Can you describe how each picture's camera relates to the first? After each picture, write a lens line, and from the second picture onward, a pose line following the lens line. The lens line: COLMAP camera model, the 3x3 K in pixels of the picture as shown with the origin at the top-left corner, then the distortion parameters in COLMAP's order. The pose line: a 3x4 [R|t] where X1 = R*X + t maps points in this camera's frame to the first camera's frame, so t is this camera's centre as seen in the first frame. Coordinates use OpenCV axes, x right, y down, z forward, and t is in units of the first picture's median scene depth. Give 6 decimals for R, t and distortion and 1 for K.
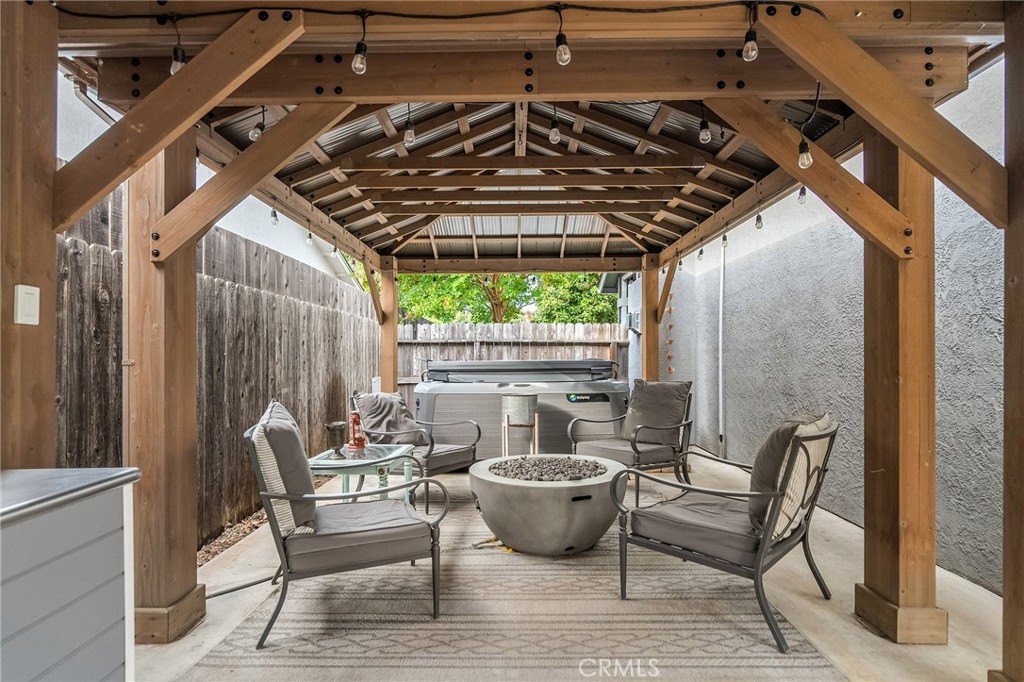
lens RADIAL K [[550.9, 0, 512.5], [0, 550.9, 349.4], [0, 0, 1]] dist [0.002705, -0.002790]
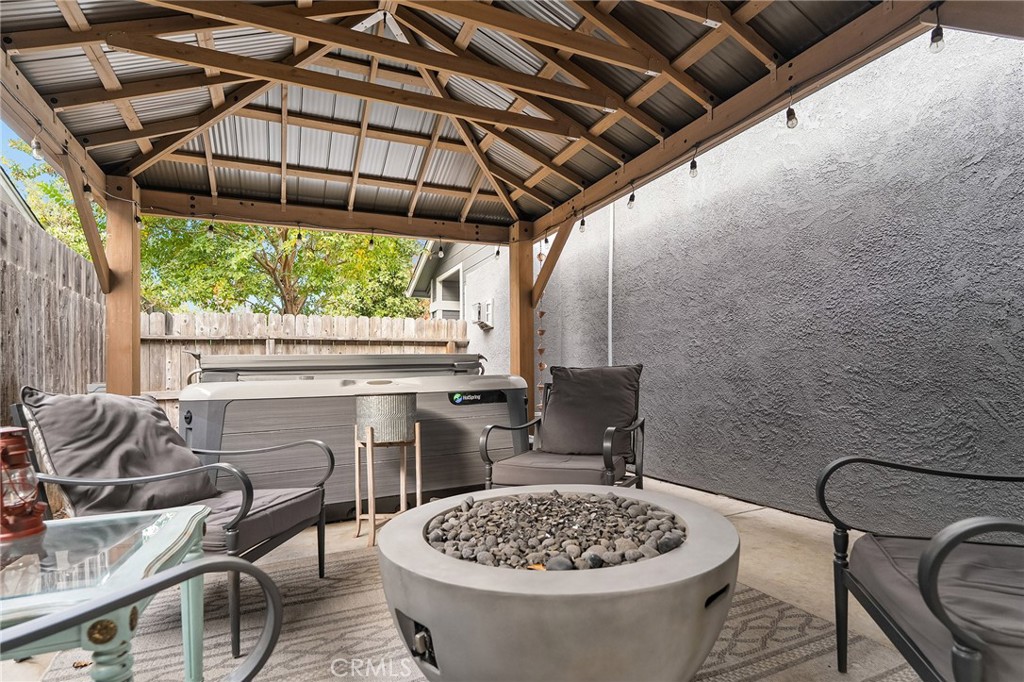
lens RADIAL K [[506.3, 0, 523.9], [0, 506.3, 362.8], [0, 0, 1]] dist [-0.002568, 0.000033]
pose [[0.898299, -0.005286, 0.439353, -0.078431], [0.013883, 0.999770, -0.016357, 0.046464], [-0.439166, 0.020793, 0.898166, 0.333937]]
